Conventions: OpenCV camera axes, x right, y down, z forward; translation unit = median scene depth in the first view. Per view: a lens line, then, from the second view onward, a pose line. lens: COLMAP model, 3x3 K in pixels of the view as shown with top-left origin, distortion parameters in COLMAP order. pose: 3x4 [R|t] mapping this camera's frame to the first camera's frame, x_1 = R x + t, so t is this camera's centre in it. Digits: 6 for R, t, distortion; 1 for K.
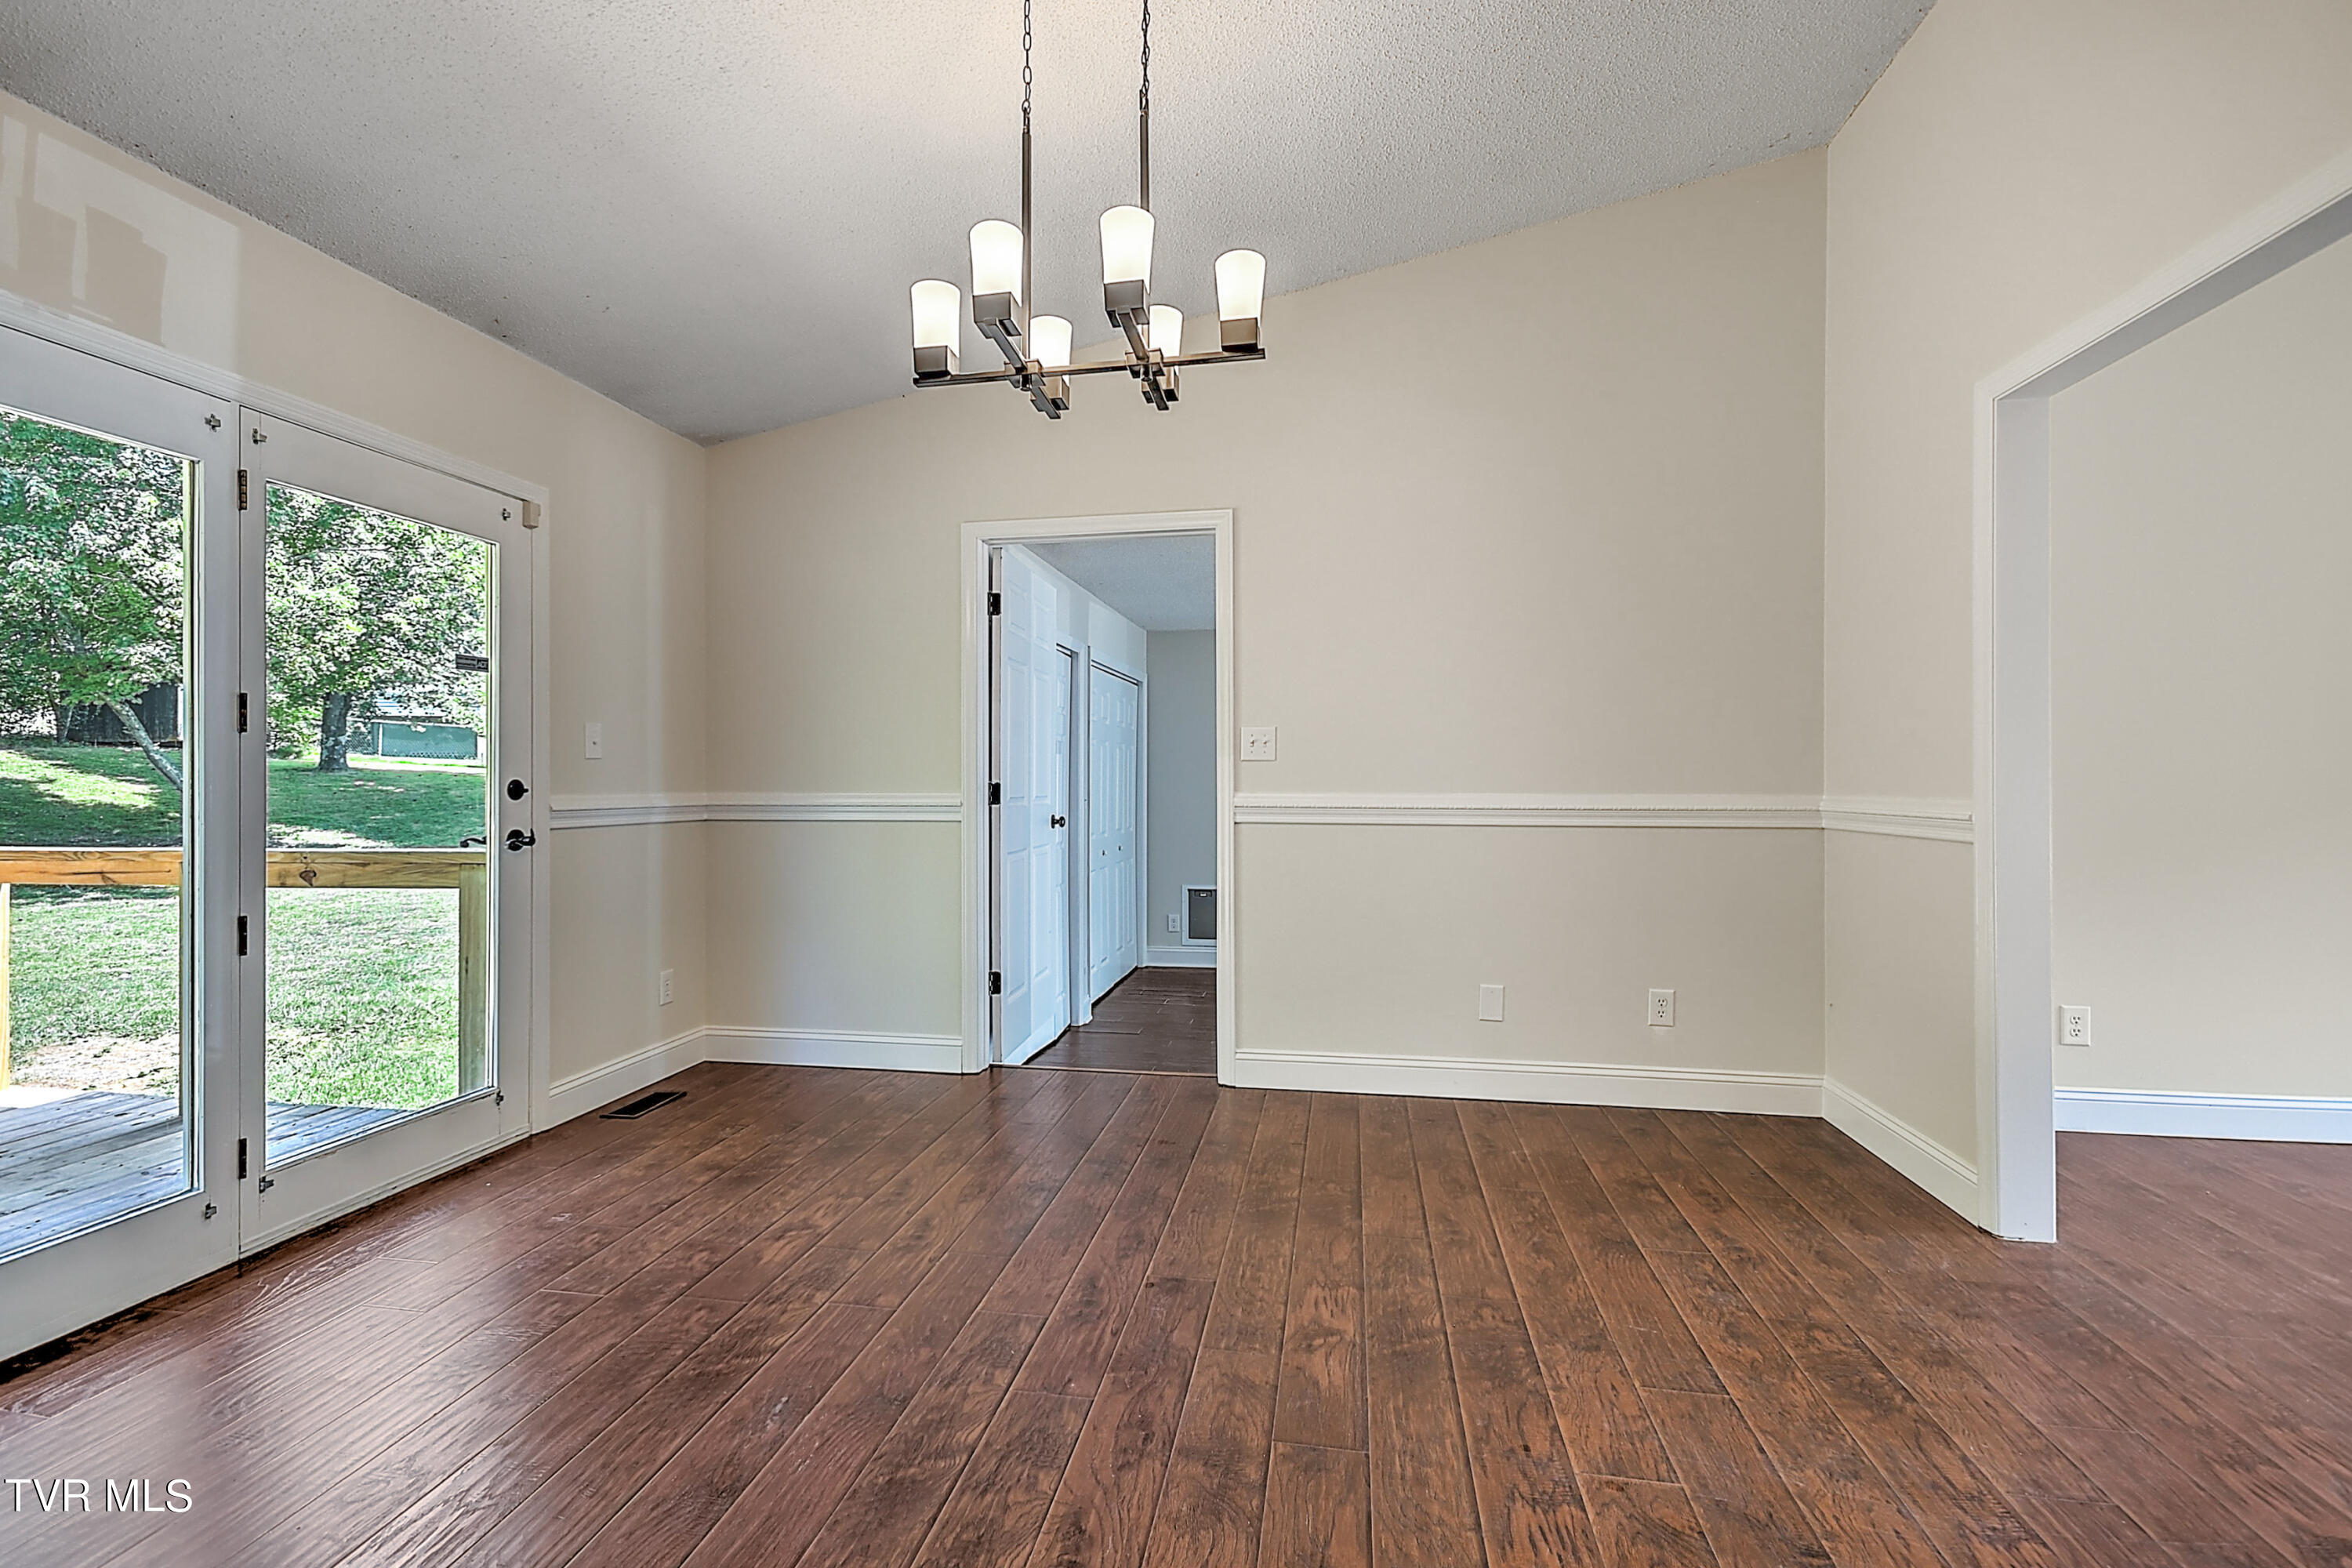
lens RADIAL K [[1051.7, 0, 1197.5], [0, 1051.7, 779.9], [0, 0, 1]] dist [0.014404, -0.007287]
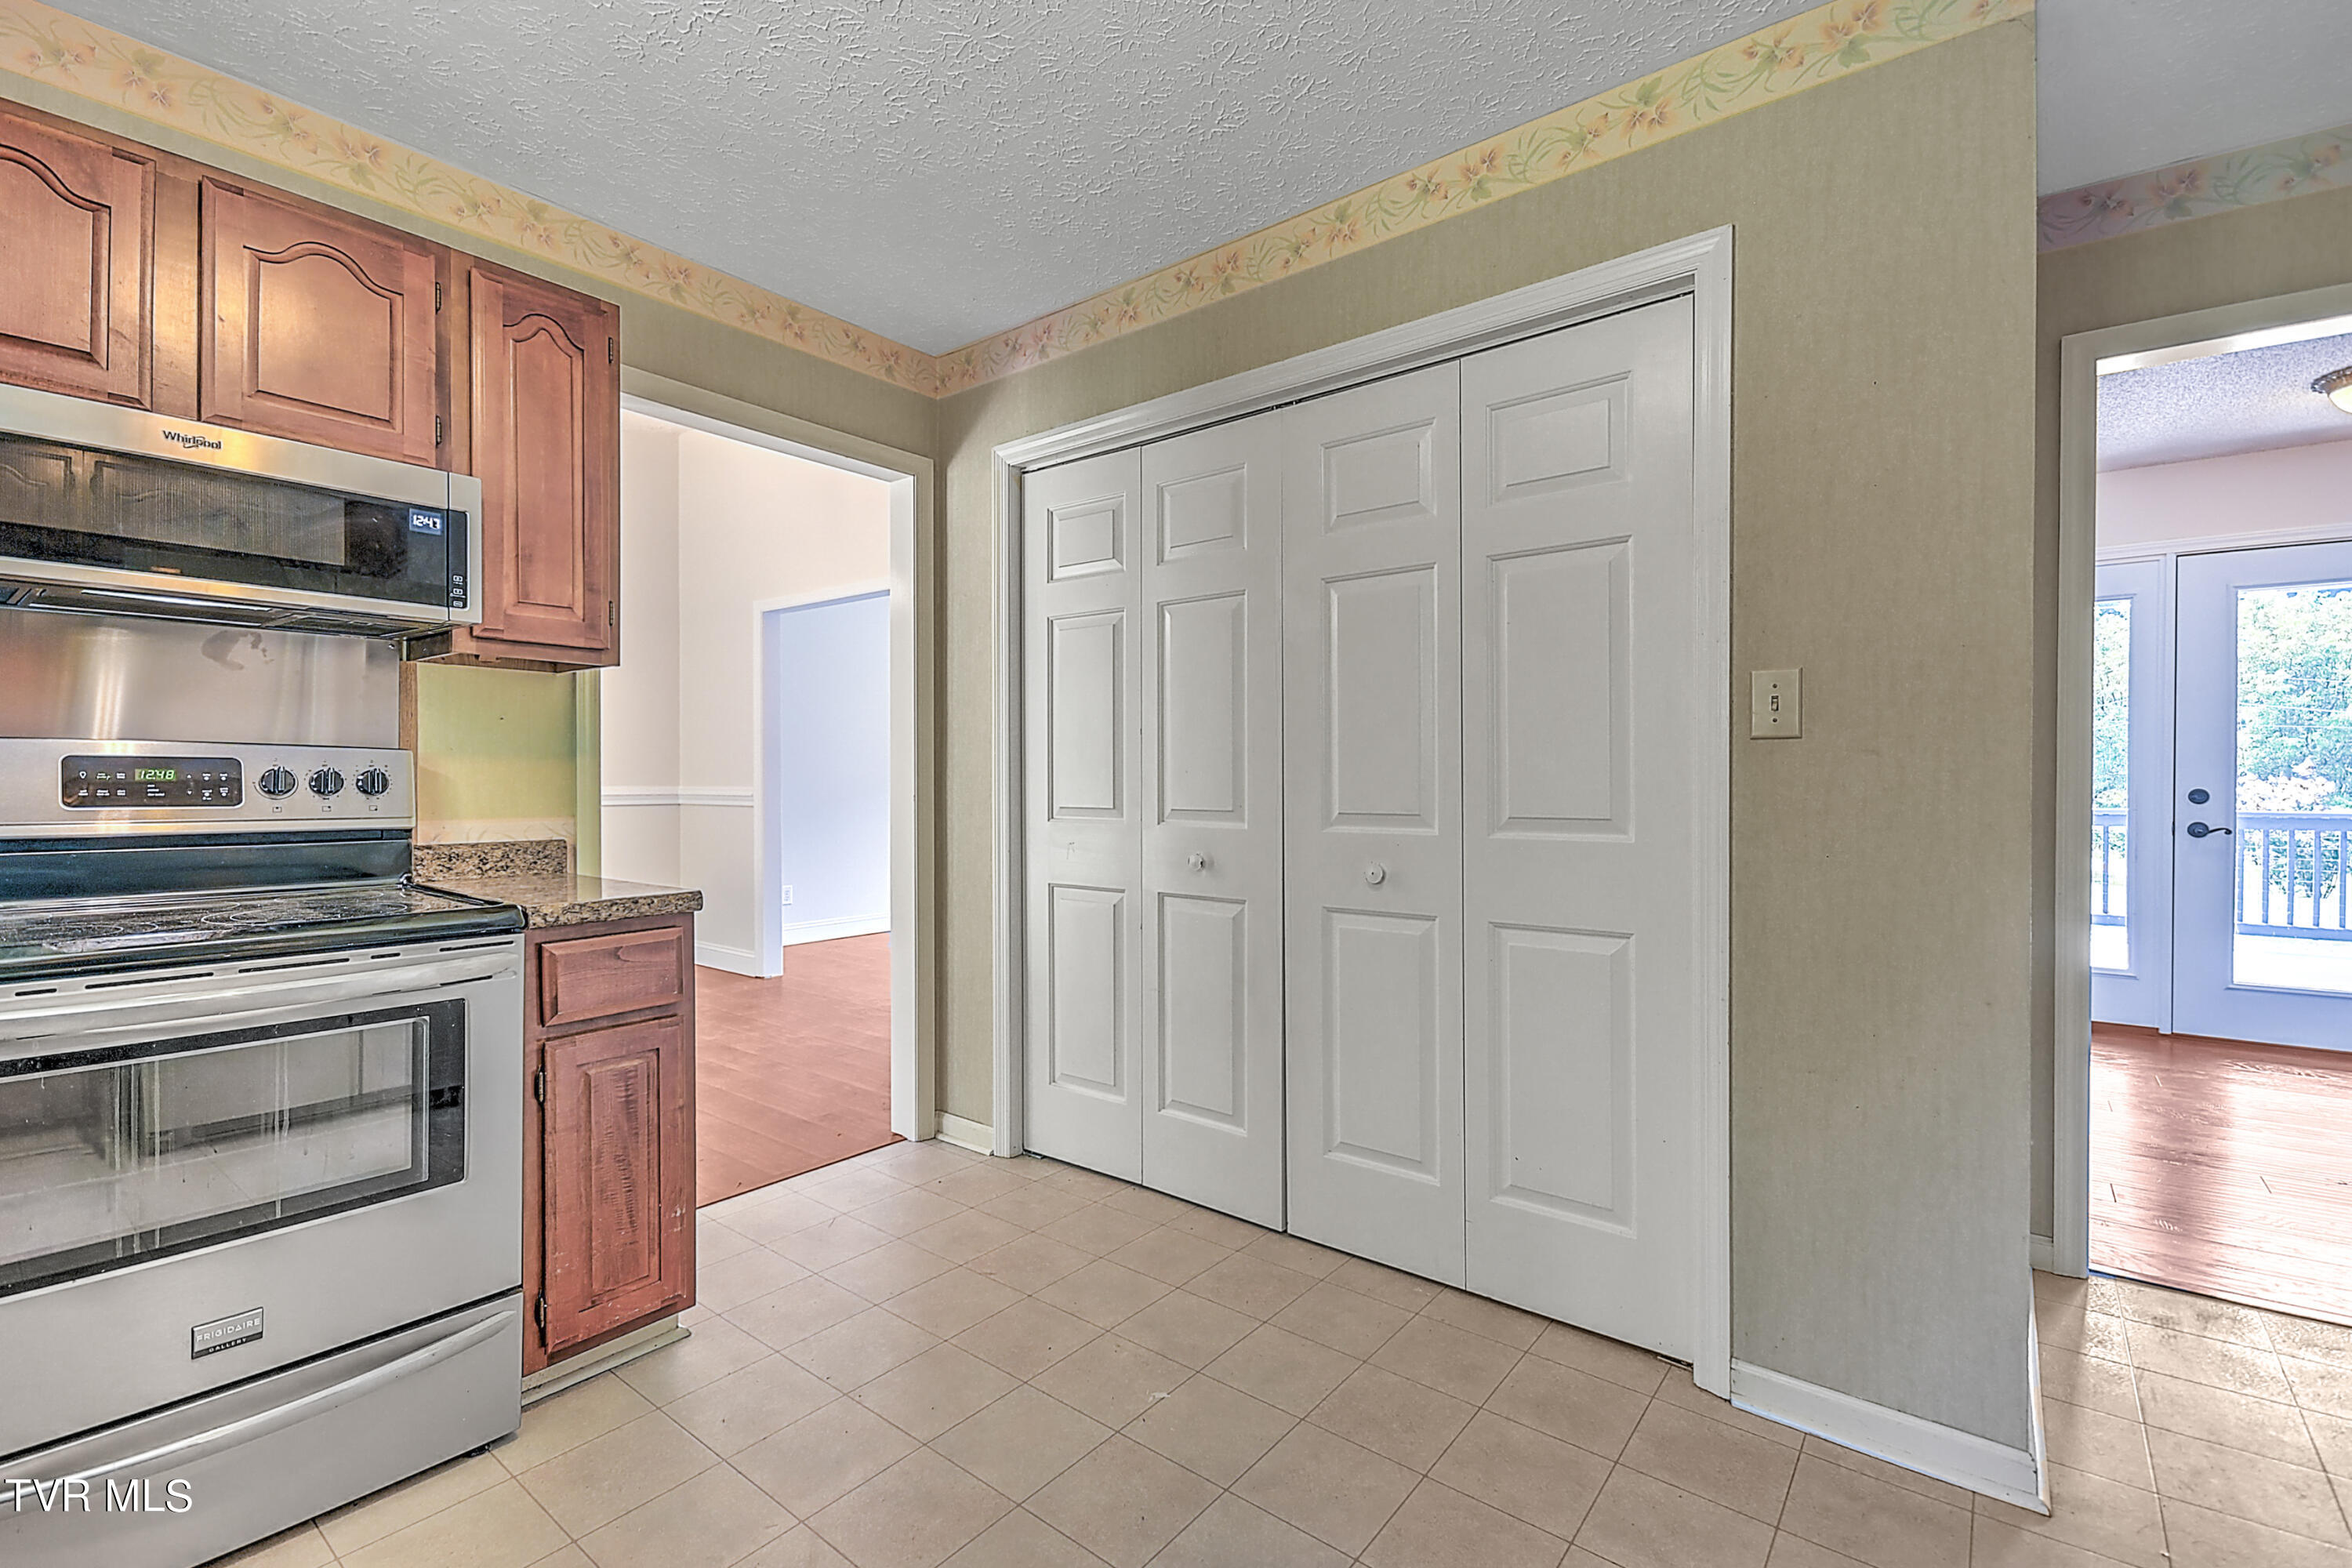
lens RADIAL K [[1051.7, 0, 1131.5], [0, 1051.7, 786.8], [0, 0, 1]] dist [0.014404, -0.007287]
pose [[0.520162, -0.007887, 0.854031, -0.747696], [-0.000149, 0.999957, 0.009325, -0.001542], [-0.854068, -0.004978, 0.520138, -0.837513]]
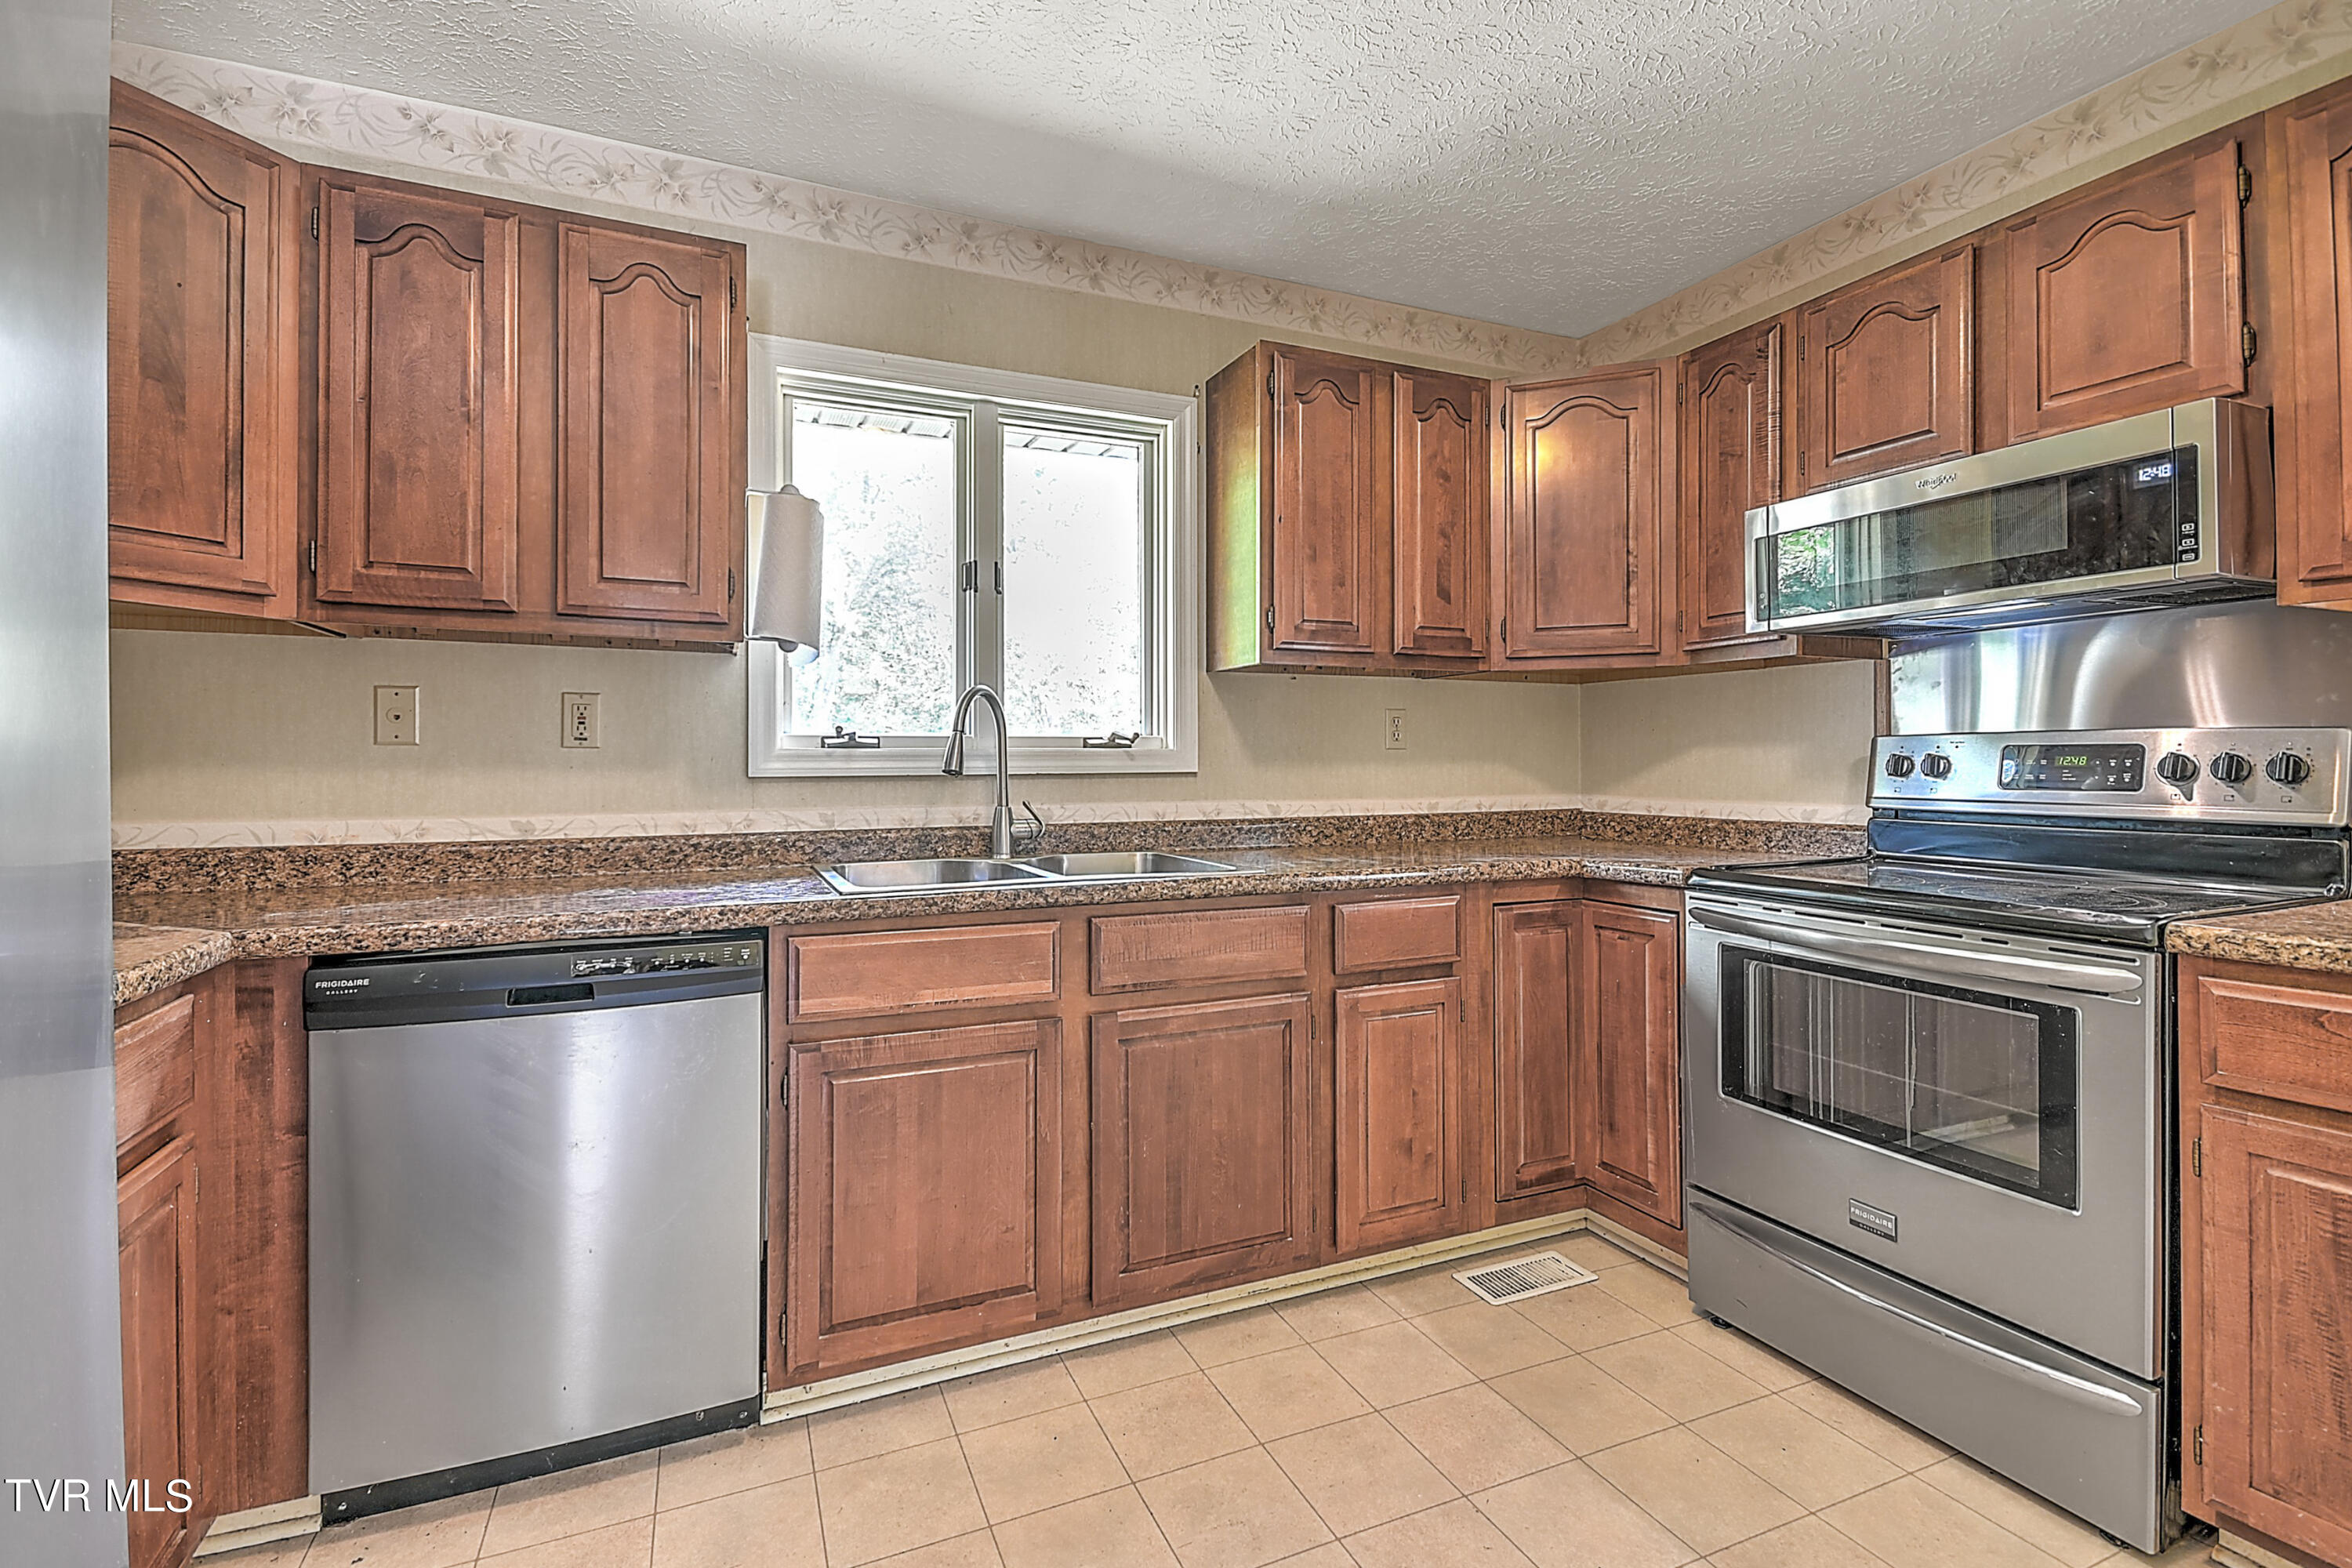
lens RADIAL K [[1051.7, 0, 1197.5], [0, 1051.7, 756.1], [0, 0, 1]] dist [0.014404, -0.007287]
pose [[0.541152, -0.009182, -0.840875, -0.157433], [0.003856, 0.999957, -0.008437, -0.002482], [0.840916, 0.001323, 0.541164, -0.877349]]
